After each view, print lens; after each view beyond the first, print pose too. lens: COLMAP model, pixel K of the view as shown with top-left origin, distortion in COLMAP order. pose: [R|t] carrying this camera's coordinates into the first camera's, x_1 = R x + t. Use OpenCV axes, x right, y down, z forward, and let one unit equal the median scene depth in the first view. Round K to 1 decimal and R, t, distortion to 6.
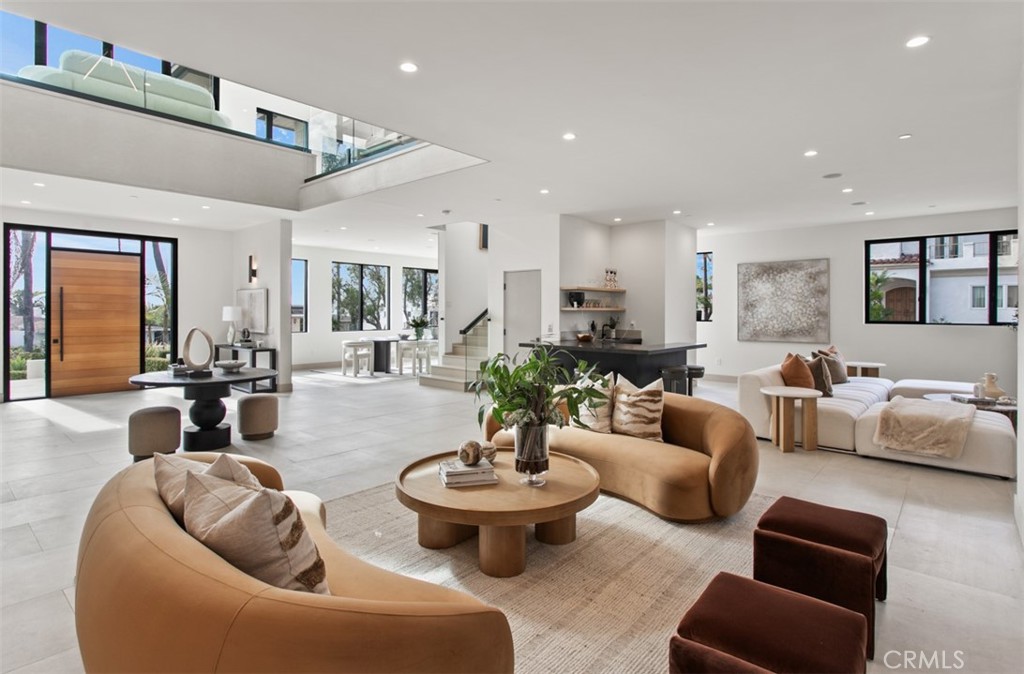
lens RADIAL K [[542.0, 0, 503.3], [0, 542.0, 312.8], [0, 0, 1]] dist [-0.005065, 0.001258]
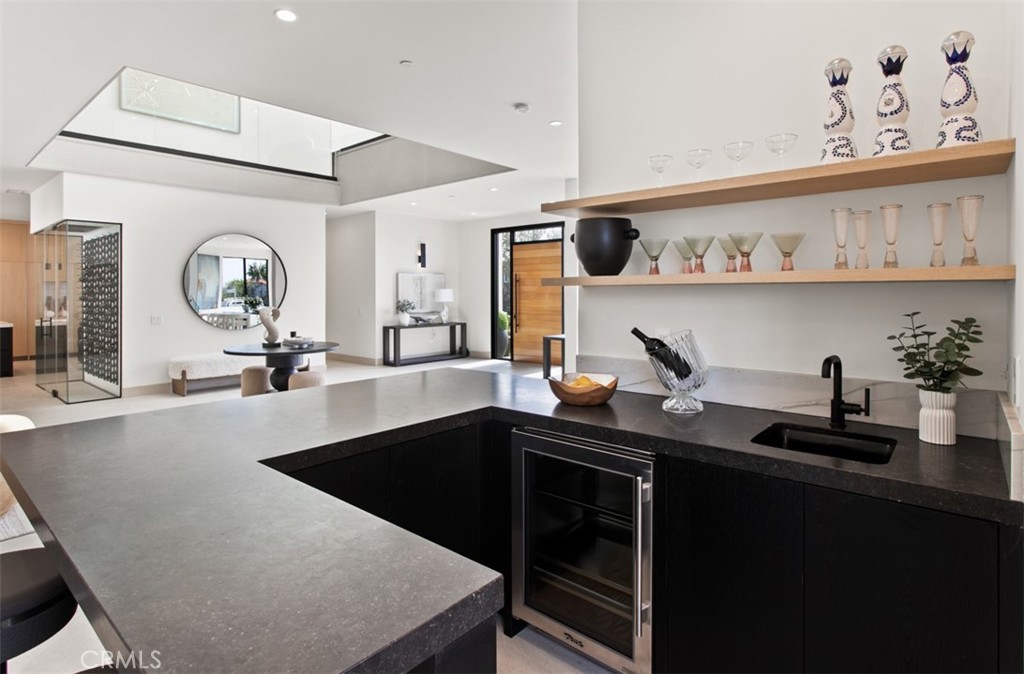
lens RADIAL K [[542.0, 0, 559.0], [0, 542.0, 292.8], [0, 0, 1]] dist [-0.005065, 0.001258]
pose [[0.021319, -0.000881, -0.999772, 0.423169], [0.003869, 0.999992, -0.000799, -0.002359], [0.999765, -0.003851, 0.021322, 1.033969]]
